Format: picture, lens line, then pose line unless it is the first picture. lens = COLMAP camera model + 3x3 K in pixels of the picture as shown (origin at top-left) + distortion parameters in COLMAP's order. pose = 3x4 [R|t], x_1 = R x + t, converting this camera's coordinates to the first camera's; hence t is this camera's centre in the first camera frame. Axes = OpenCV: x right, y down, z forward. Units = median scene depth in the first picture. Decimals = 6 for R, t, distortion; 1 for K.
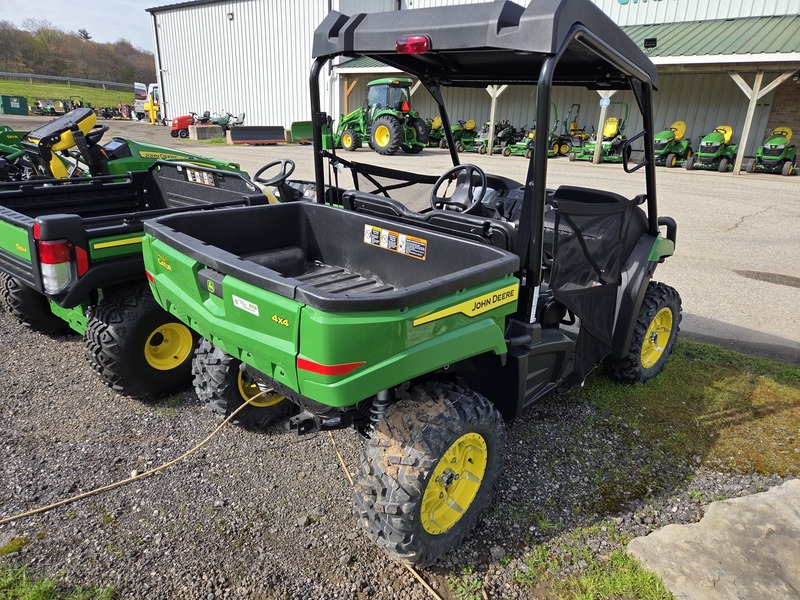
lens RADIAL K [[525.7, 0, 400.3], [0, 525.7, 306.3], [0, 0, 1]] dist [0.067697, -0.046000]
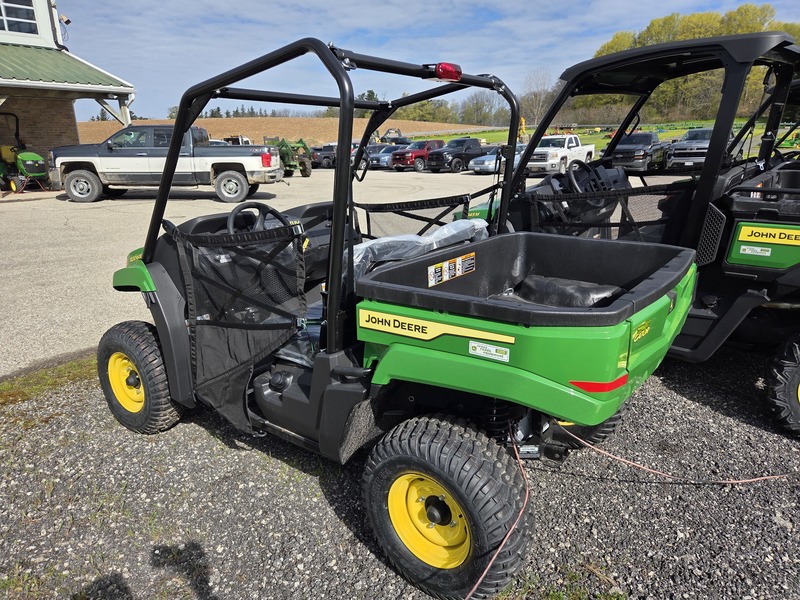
lens RADIAL K [[549.5, 0, 403.6], [0, 549.5, 309.2], [0, 0, 1]] dist [0.059789, -0.057494]
pose [[-0.117040, -0.328276, 0.937303, -0.812832], [0.359570, 0.865751, 0.348115, -0.368616], [-0.925749, 0.377769, 0.016711, 0.902082]]
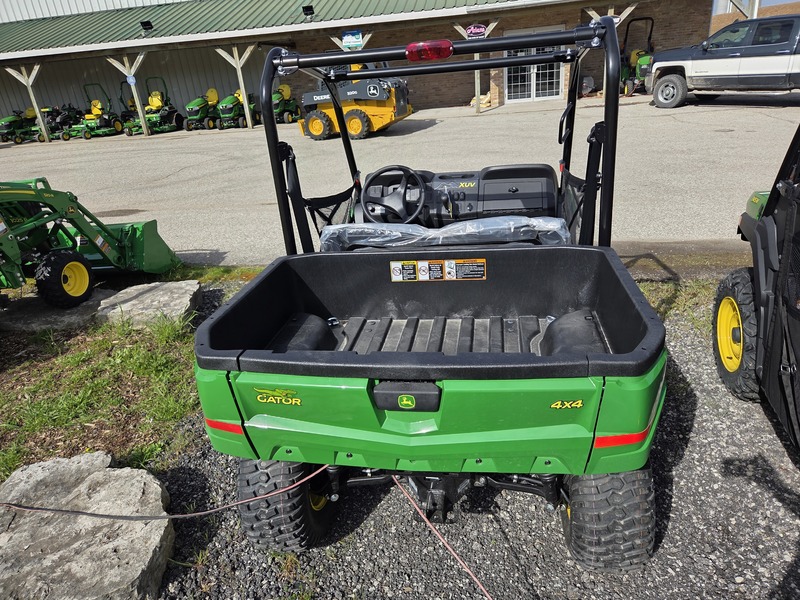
lens RADIAL K [[525.7, 0, 400.3], [0, 525.7, 306.3], [0, 0, 1]] dist [0.067697, -0.046000]
pose [[0.813808, -0.336739, 0.473627, -0.417763], [0.314369, 0.940557, 0.128552, -0.165218], [-0.488762, 0.044277, 0.871293, 0.209661]]
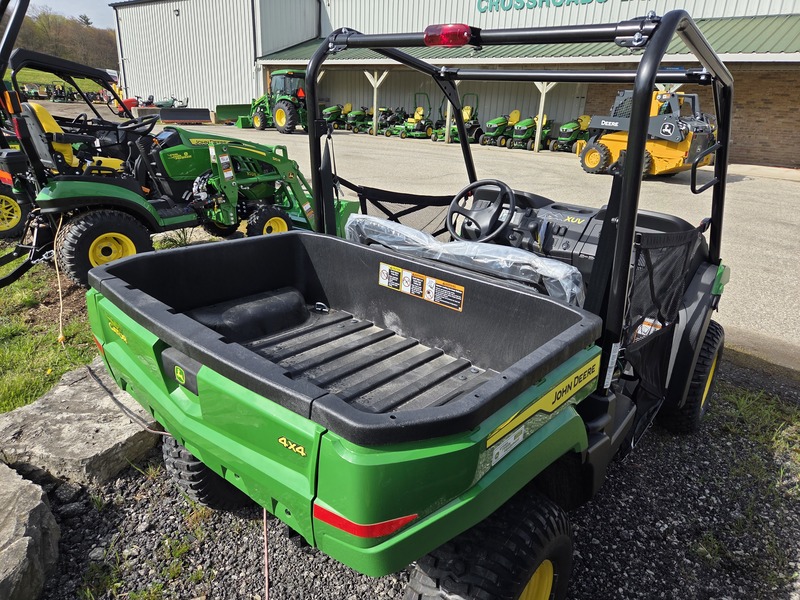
lens RADIAL K [[522.1, 0, 408.6], [0, 522.1, 308.5], [0, 0, 1]] dist [0.070886, -0.044833]
pose [[0.998531, -0.014641, 0.052165, -0.056922], [0.014187, 0.999858, 0.009063, -0.079261], [-0.052291, -0.008310, 0.998597, 0.178321]]
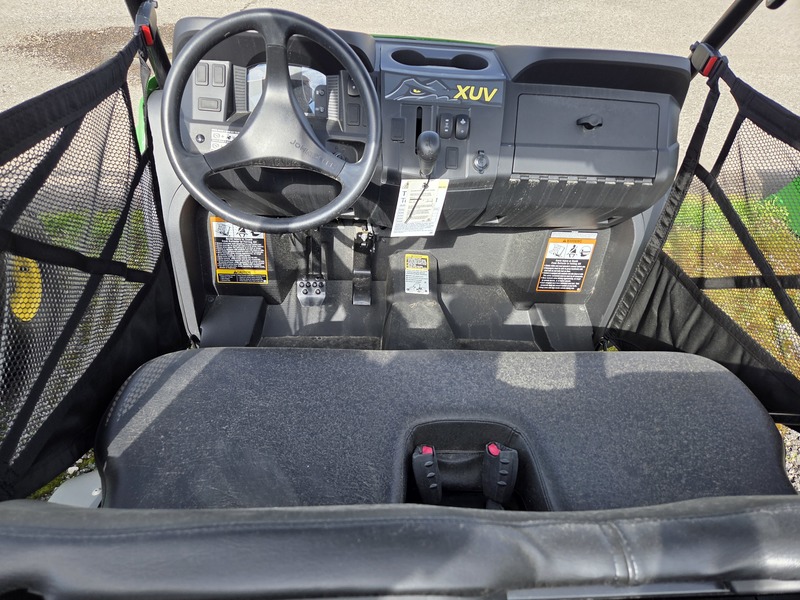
lens RADIAL K [[514.5, 0, 387.1], [0, 514.5, 304.3], [0, 0, 1]] dist [0.066444, -0.047882]
pose [[0.691744, -0.474185, 0.544645, -0.049587], [0.210597, 0.853888, 0.475946, -0.276087], [-0.690752, -0.214532, 0.690534, 0.801319]]
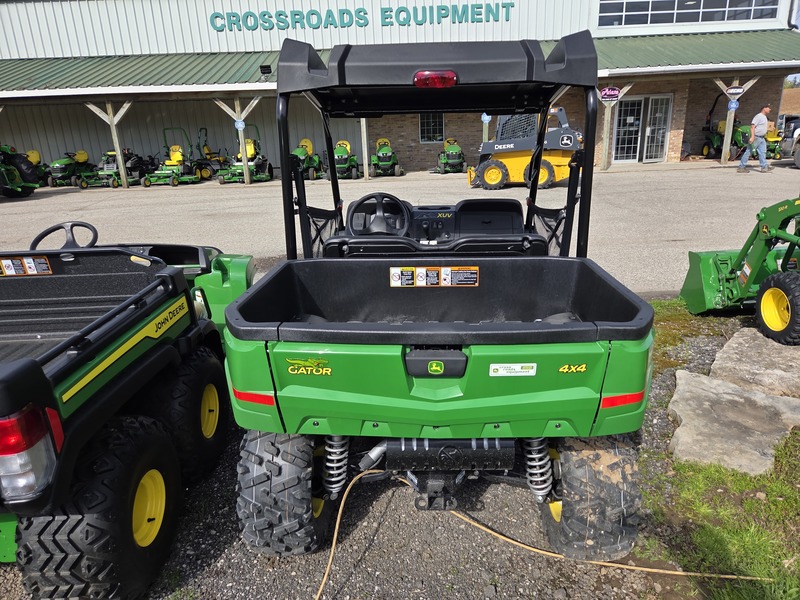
lens RADIAL K [[525.7, 0, 400.3], [0, 525.7, 306.3], [0, 0, 1]] dist [0.067697, -0.046000]
pose [[0.755256, -0.263362, 0.600191, -0.540637], [0.284945, 0.956589, 0.061185, -0.122134], [-0.590250, 0.124811, 0.797513, 0.221085]]
